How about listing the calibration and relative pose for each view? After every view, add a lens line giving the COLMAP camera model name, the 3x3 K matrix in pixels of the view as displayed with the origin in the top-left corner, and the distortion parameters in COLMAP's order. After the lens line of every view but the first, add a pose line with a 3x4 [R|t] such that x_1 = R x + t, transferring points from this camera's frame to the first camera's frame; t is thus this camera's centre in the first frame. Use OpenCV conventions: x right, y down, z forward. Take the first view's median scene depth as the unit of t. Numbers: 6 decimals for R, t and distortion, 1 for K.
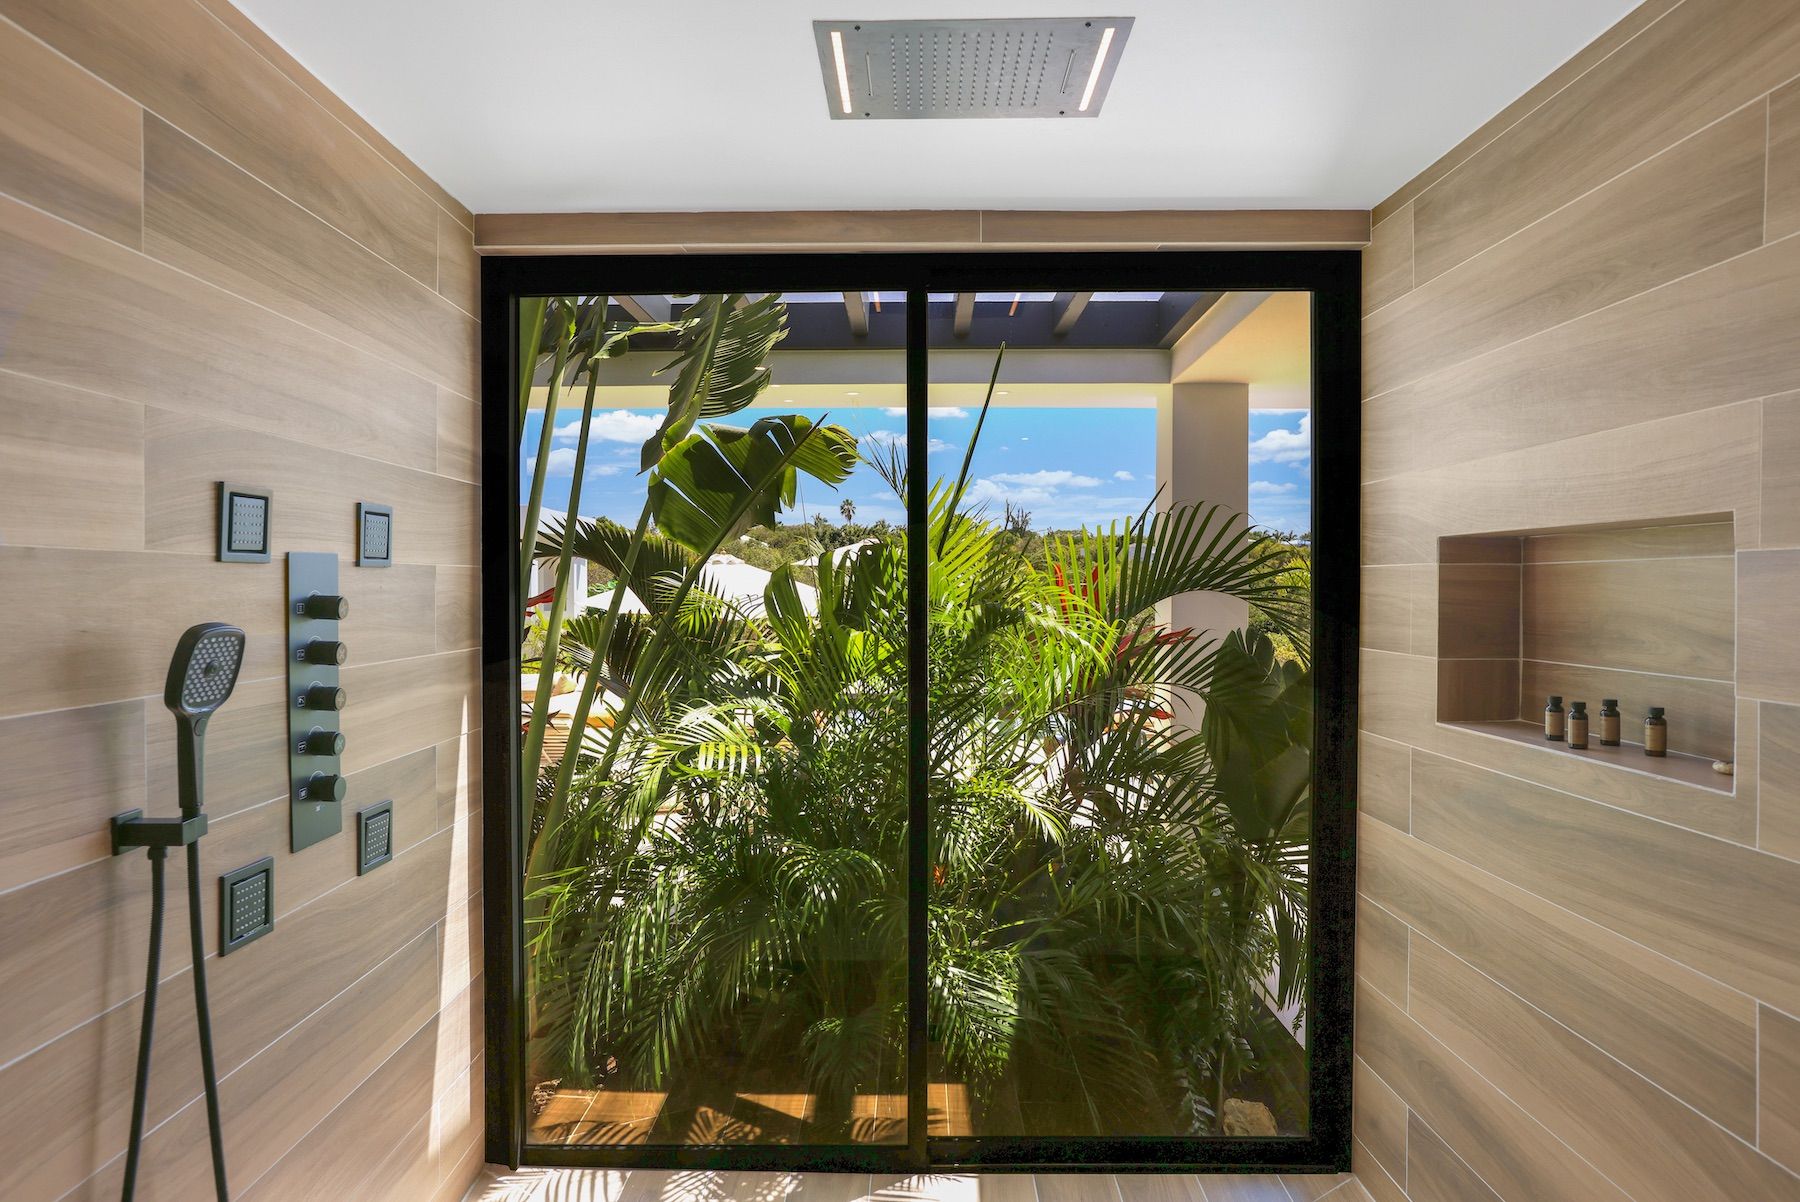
lens RADIAL K [[1104.9, 0, 900.0], [0, 1104.9, 601.0], [0, 0, 1]] dist [0.165146, 0.000029]
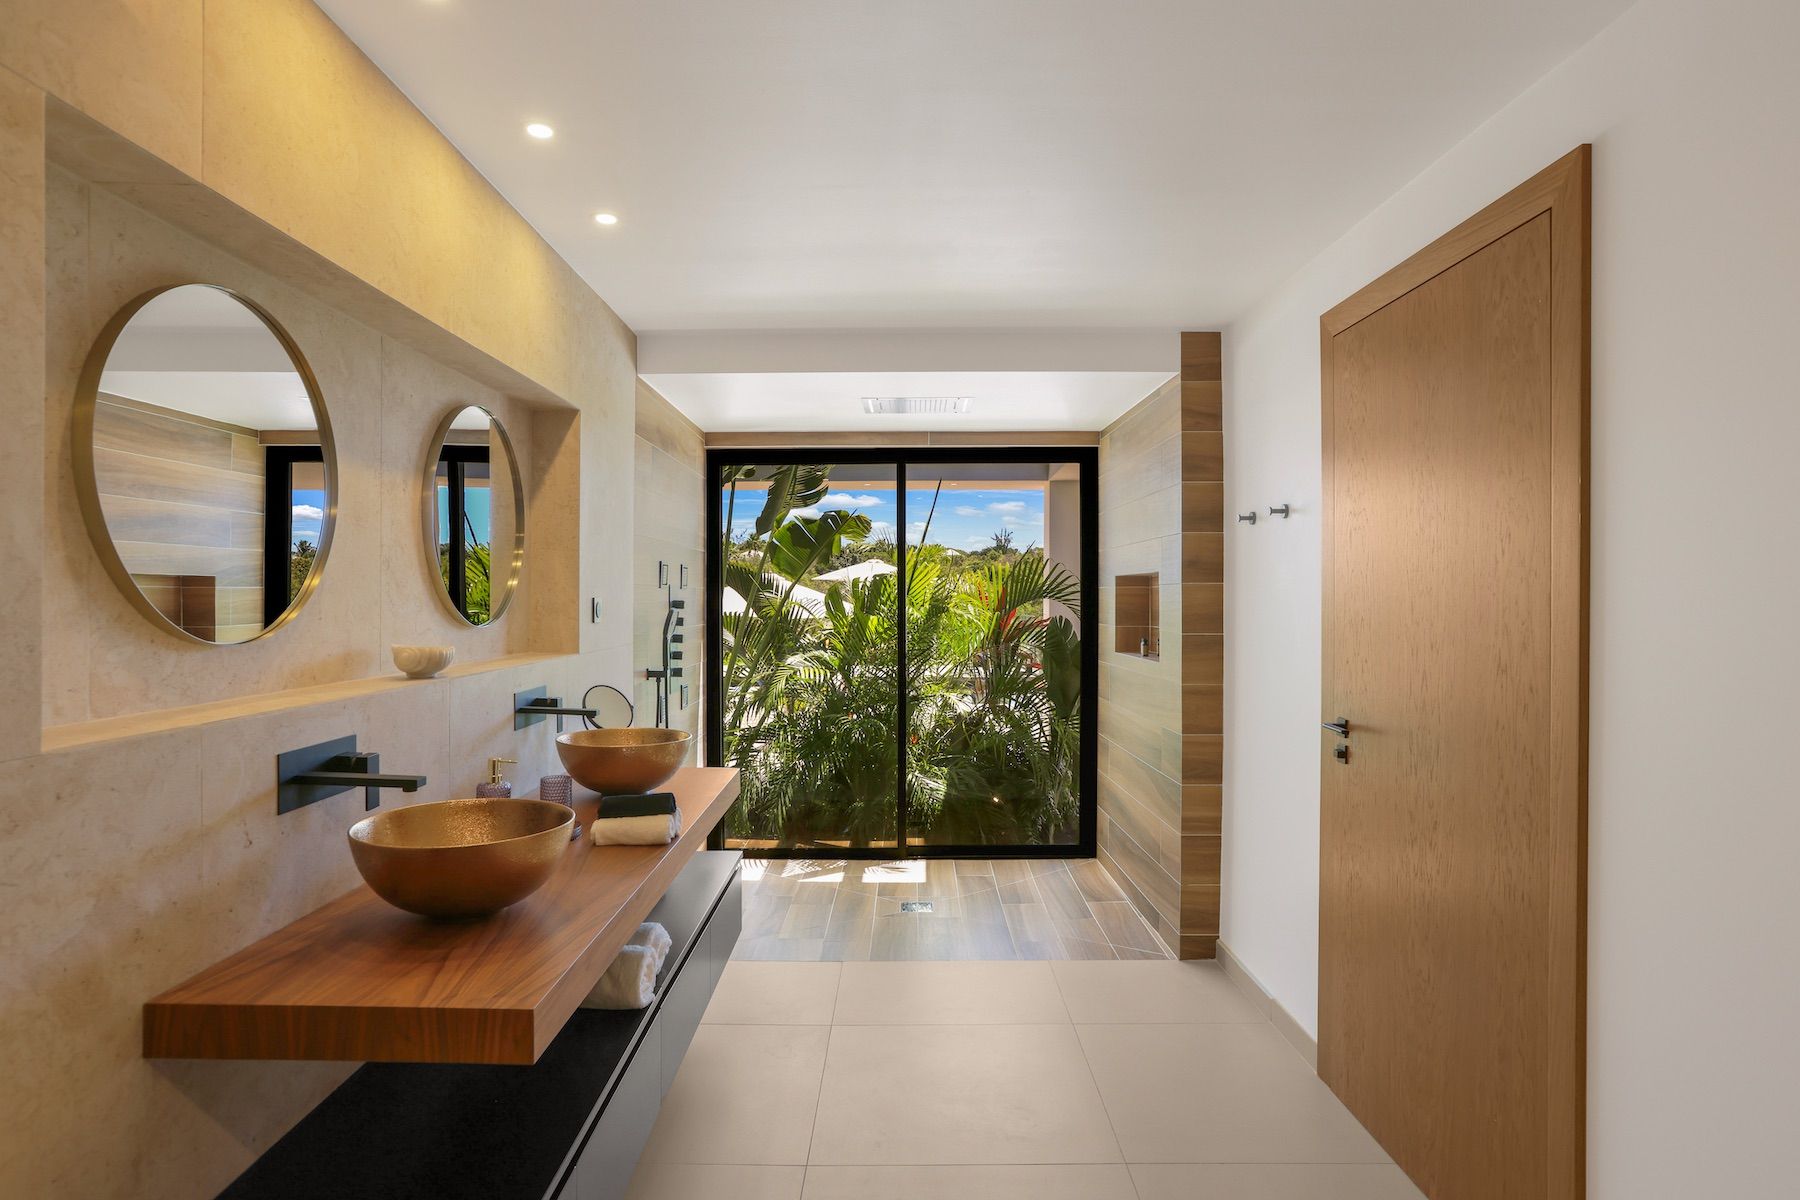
lens RADIAL K [[979.3, 0, 900.0], [0, 979.3, 600.0], [0, 0, 1]] dist [-0.000580, -0.000032]
pose [[0.999995, 0.000845, 0.002907, 0.006481], [-0.000820, 0.999964, -0.008454, 0.010414], [-0.002915, 0.008452, 0.999960, -0.800652]]
